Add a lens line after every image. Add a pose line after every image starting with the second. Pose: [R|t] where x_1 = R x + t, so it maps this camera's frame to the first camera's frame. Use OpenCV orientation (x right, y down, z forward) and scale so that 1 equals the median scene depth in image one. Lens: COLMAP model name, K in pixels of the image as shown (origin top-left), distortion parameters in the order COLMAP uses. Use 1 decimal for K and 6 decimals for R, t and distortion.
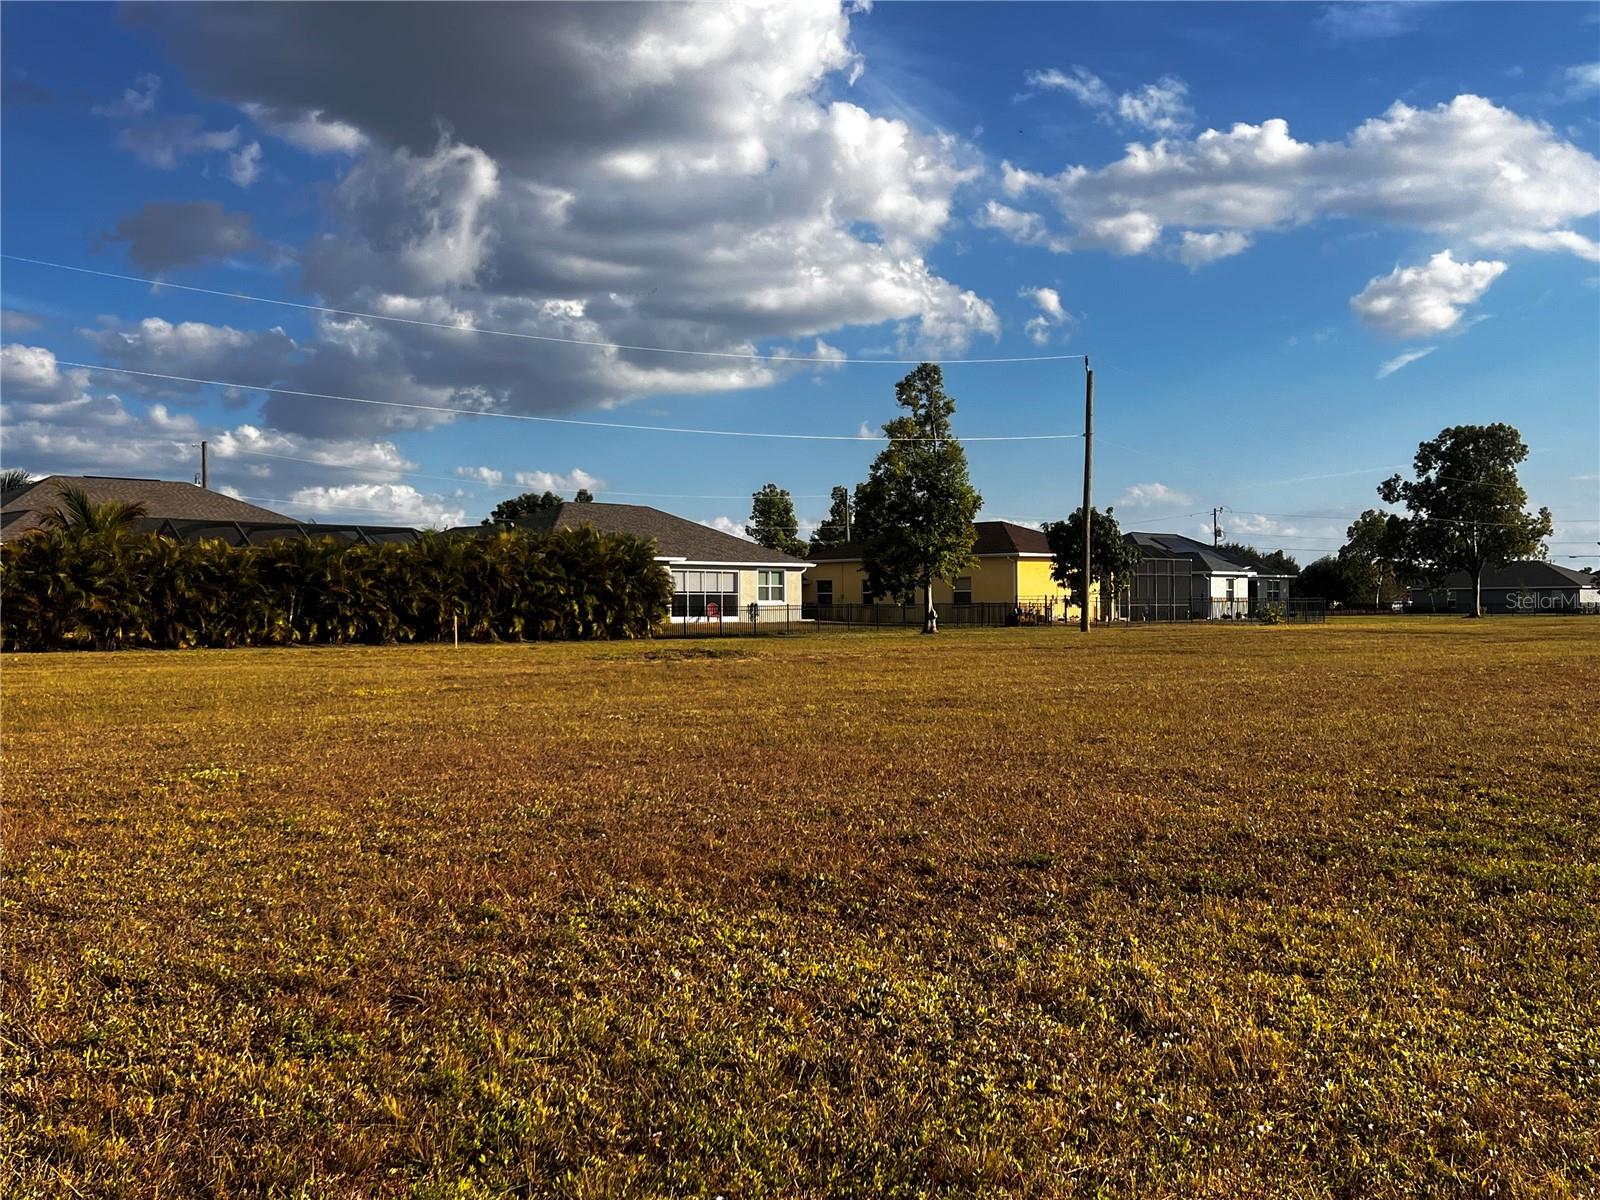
lens RADIAL K [[1649.9, 0, 803.1], [0, 1649.9, 600.1], [0, 0, 1]] dist [0.060354, 0.000000]
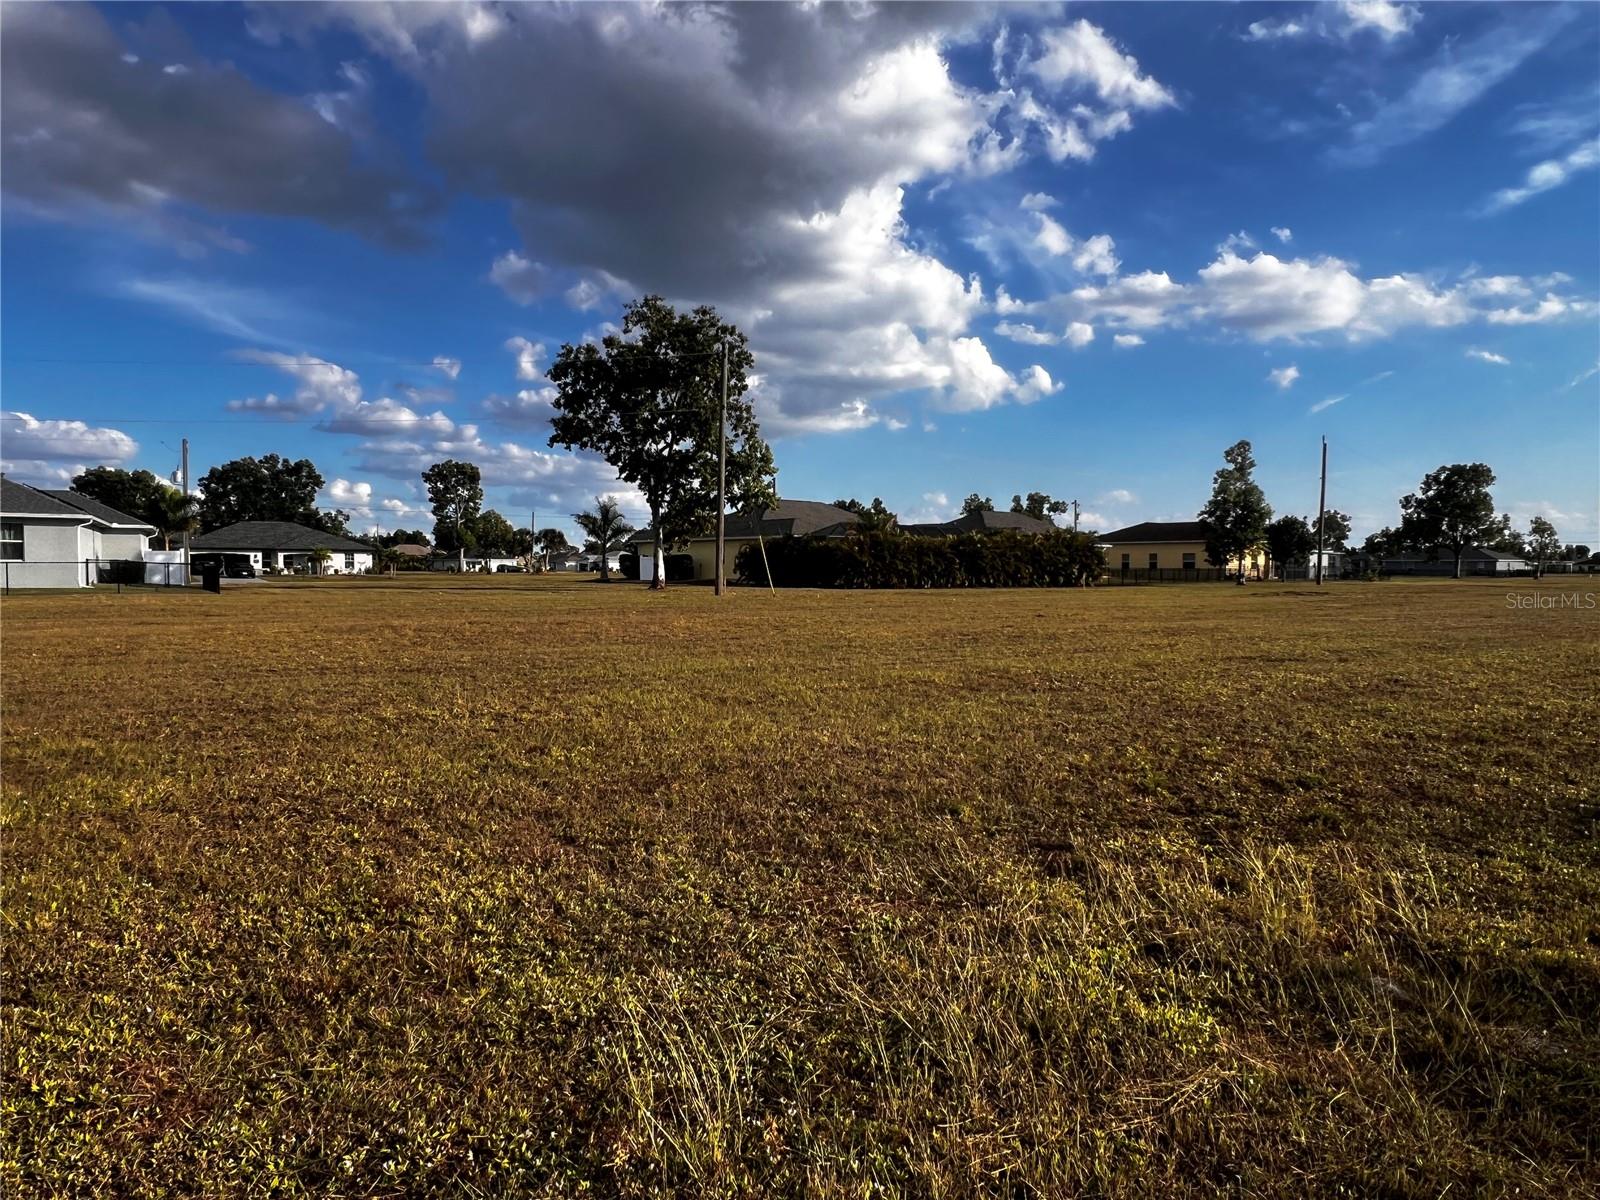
lens RADIAL K [[1042.2, 0, 773.1], [0, 1042.2, 629.8], [0, 0, 1]] dist [-0.015641, 0.006002]
pose [[0.993615, 0.015462, -0.111761, -0.164799], [-0.008147, 0.997812, 0.065613, -0.001240], [0.112531, -0.064284, 0.991567, -0.121357]]
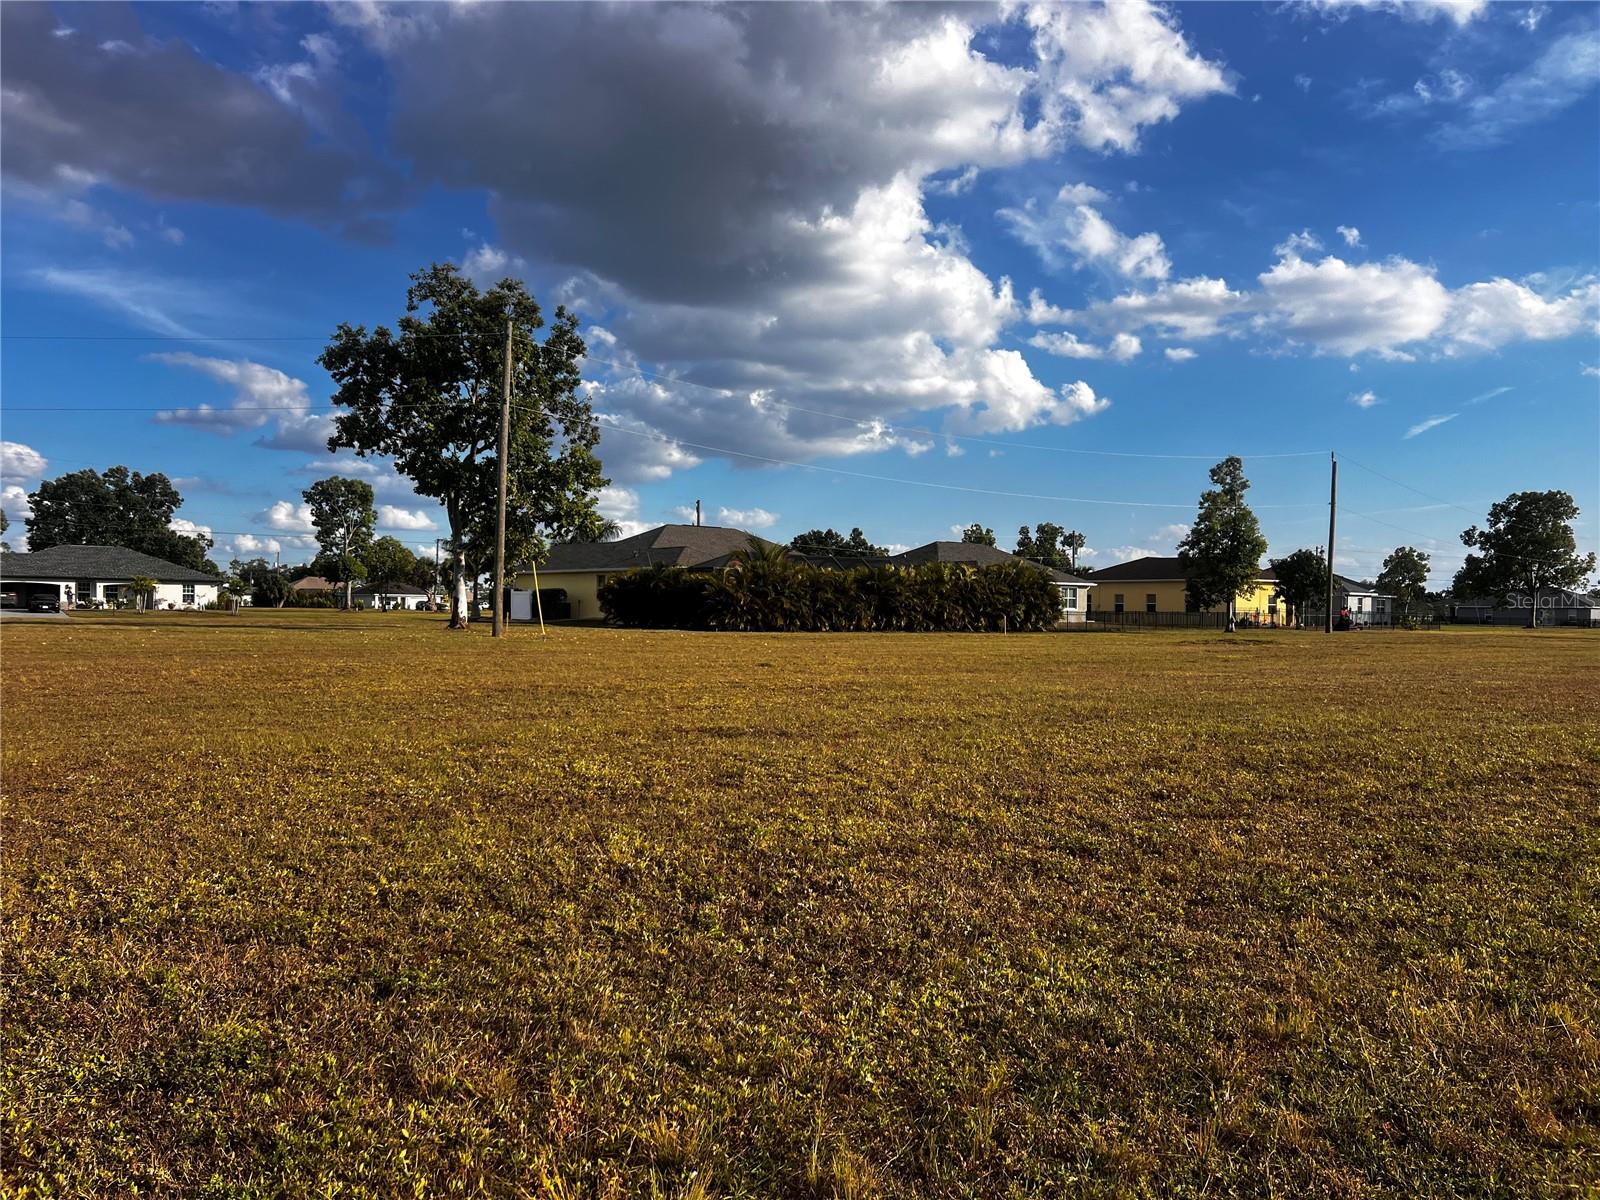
lens RADIAL K [[1200.4, 0, 786.0], [0, 1200.4, 605.2], [0, 0, 1]] dist [0.011839, 0.010955]
pose [[0.993898, 0.018107, -0.108803, -0.110464], [-0.017944, 0.999836, 0.002475, -0.000236], [0.108830, -0.000508, 0.994060, -0.081059]]
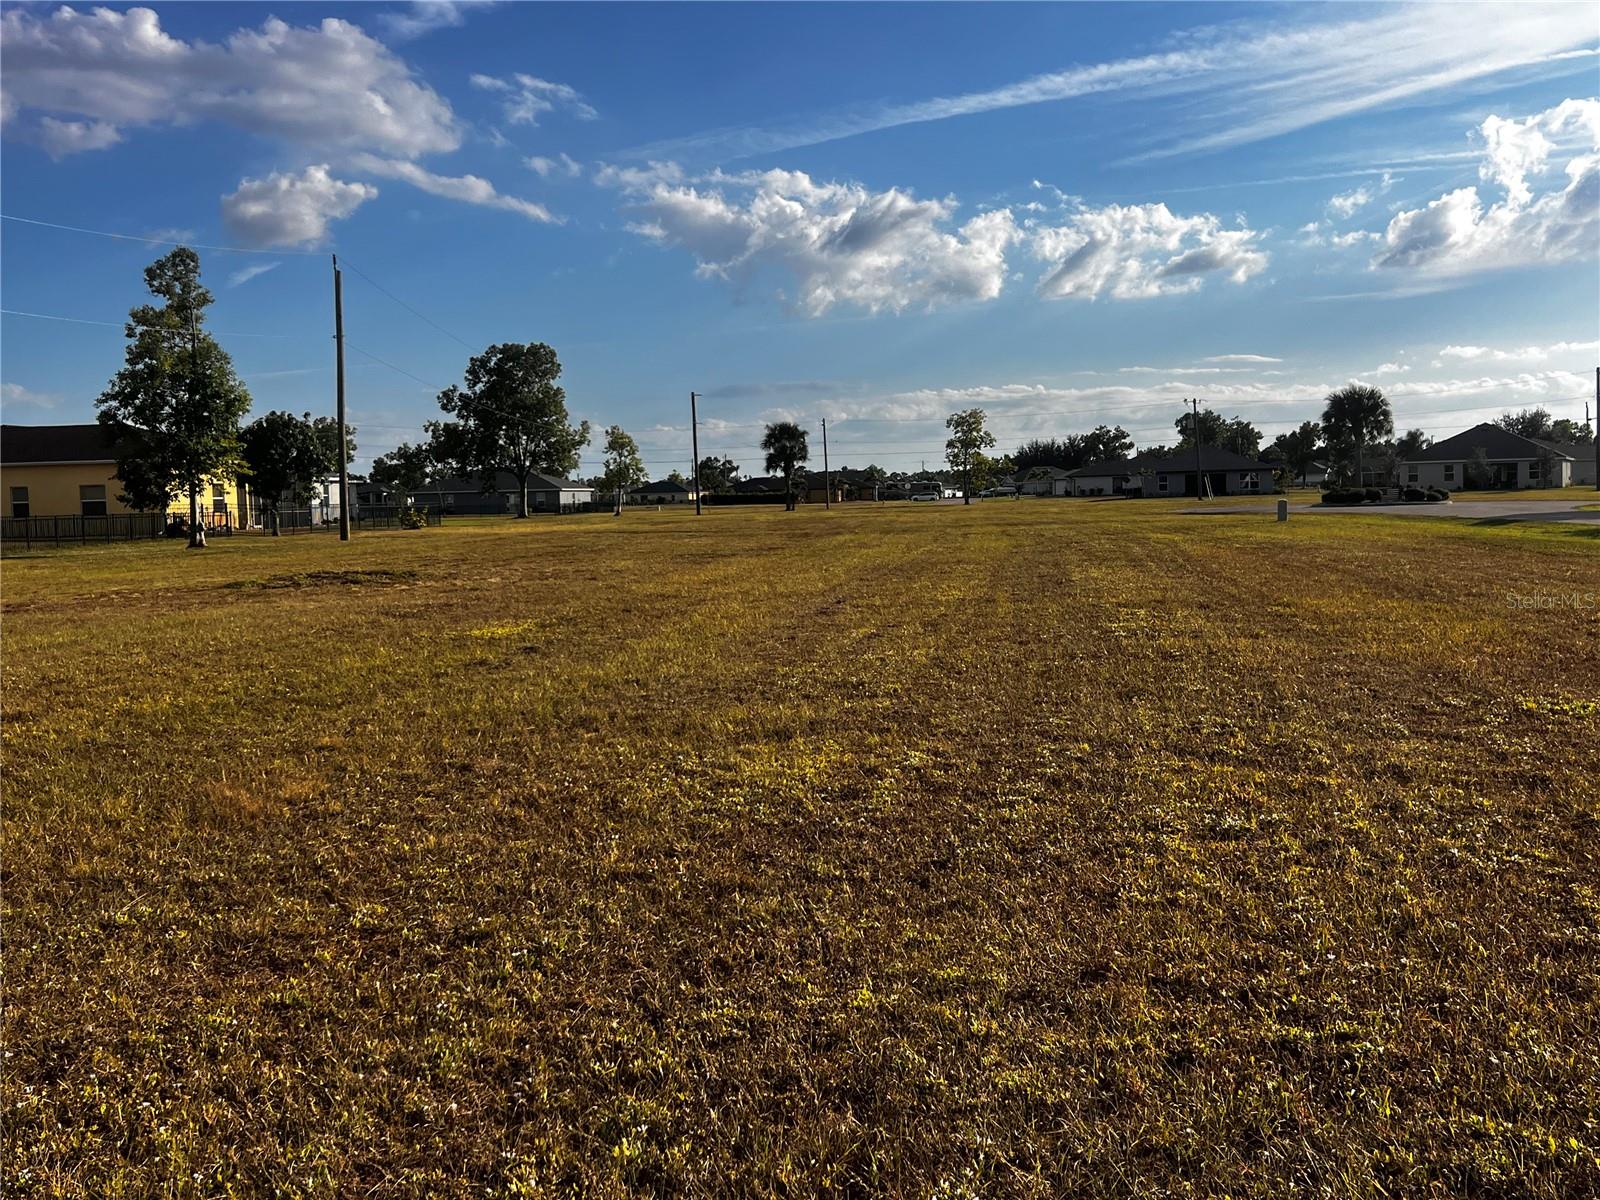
lens RADIAL K [[1631.3, 0, 751.7], [0, 1631.3, 557.5], [0, 0, 1]] dist [0.067003, 0.000000]
pose [[0.803616, -0.036112, 0.594052, -0.112001], [0.017602, 0.999163, 0.036926, -0.001312], [-0.594888, -0.019217, 0.803579, 0.046359]]
